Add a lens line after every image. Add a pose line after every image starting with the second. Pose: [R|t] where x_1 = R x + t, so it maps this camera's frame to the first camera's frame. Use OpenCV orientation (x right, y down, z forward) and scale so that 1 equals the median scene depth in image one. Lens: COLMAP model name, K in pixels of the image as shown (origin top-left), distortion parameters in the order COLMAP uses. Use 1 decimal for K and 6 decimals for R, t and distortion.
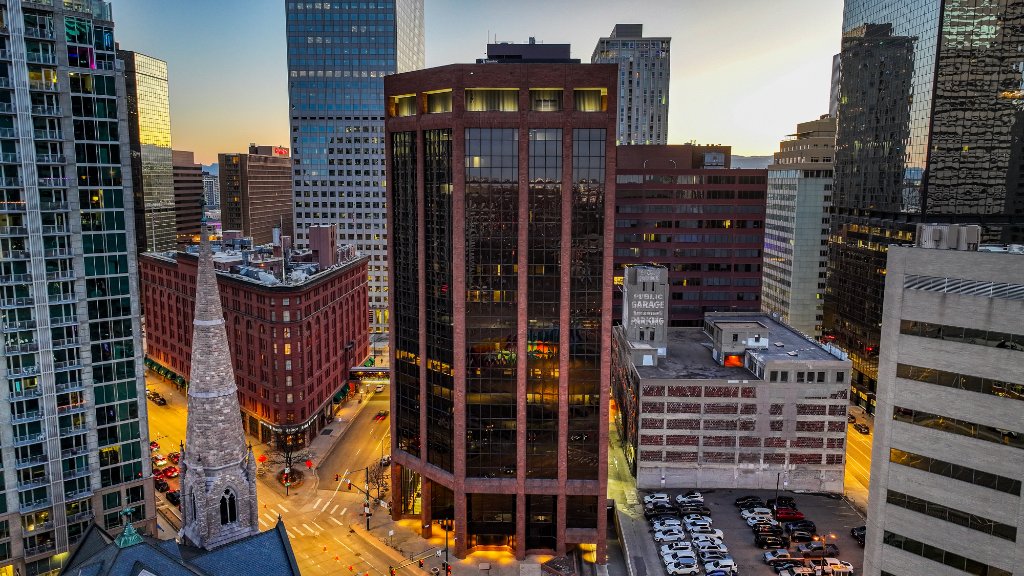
lens RADIAL K [[723.0, 0, 509.0], [0, 723.0, 288.5], [0, 0, 1]] dist [0.000676, 0.008714]
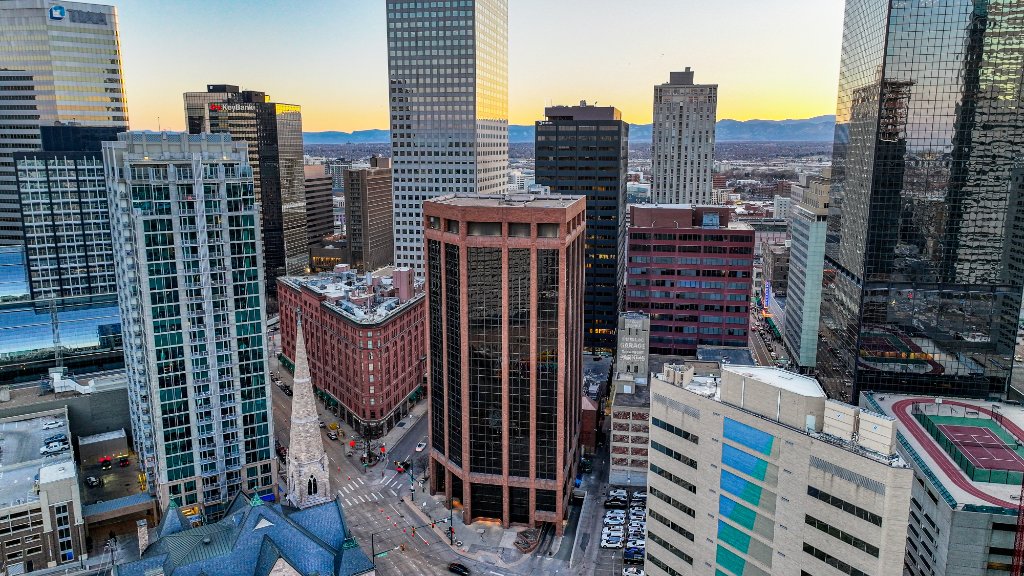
lens RADIAL K [[720.3, 0, 515.3], [0, 720.3, 290.5], [0, 0, 1]] dist [0.004071, 0.003746]
pose [[0.985796, 0.027996, -0.165597, 0.220806], [-0.019720, 0.998483, 0.051416, -0.158895], [0.166786, -0.047421, 0.984852, -0.361760]]
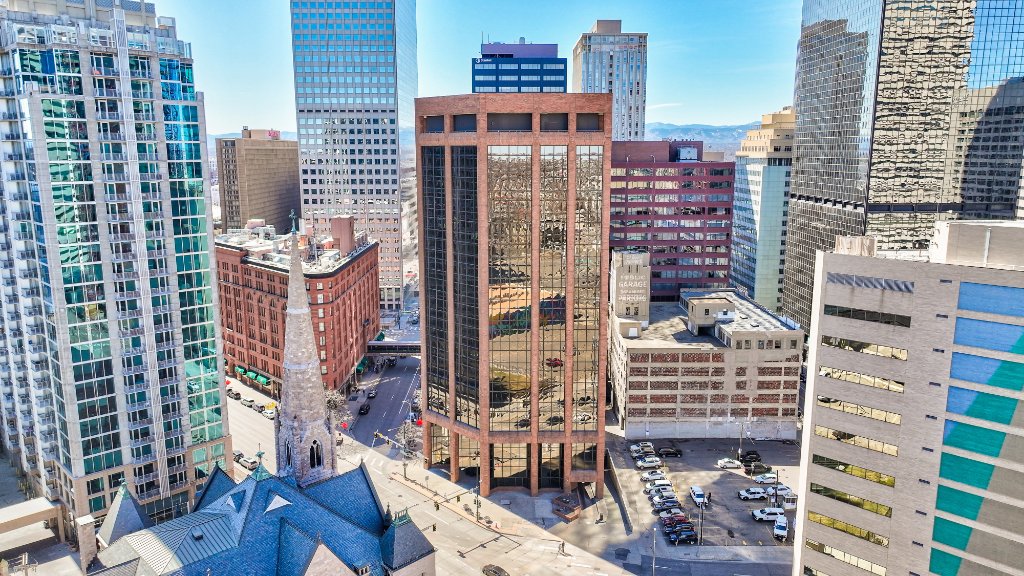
lens RADIAL K [[716.3, 0, 512.0], [0, 716.3, 288.0], [0, 0, 1]] dist [0.003416, 0.003924]
pose [[0.999178, -0.013830, 0.038117, -0.051953], [0.012289, 0.999109, 0.040376, -0.023336], [-0.038642, -0.039874, 0.998457, -0.162908]]
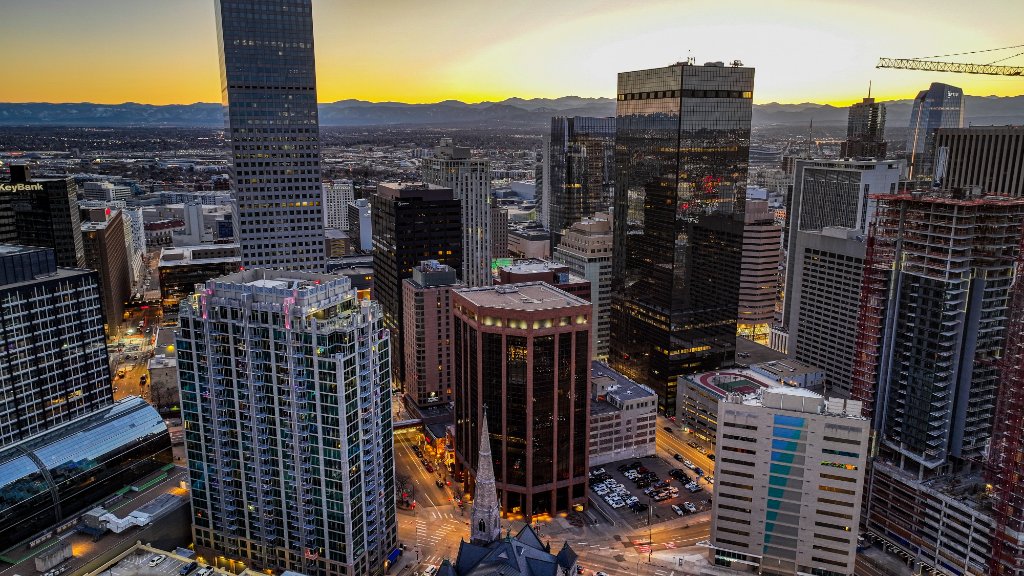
lens RADIAL K [[714.6, 0, 512.0], [0, 714.6, 288.0], [0, 0, 1]] dist [-0.000002, 0.002611]
pose [[0.900665, -0.099118, 0.423058, -0.788558], [0.067972, 0.993787, 0.088126, -0.432957], [-0.429165, -0.050616, 0.901807, -0.727907]]
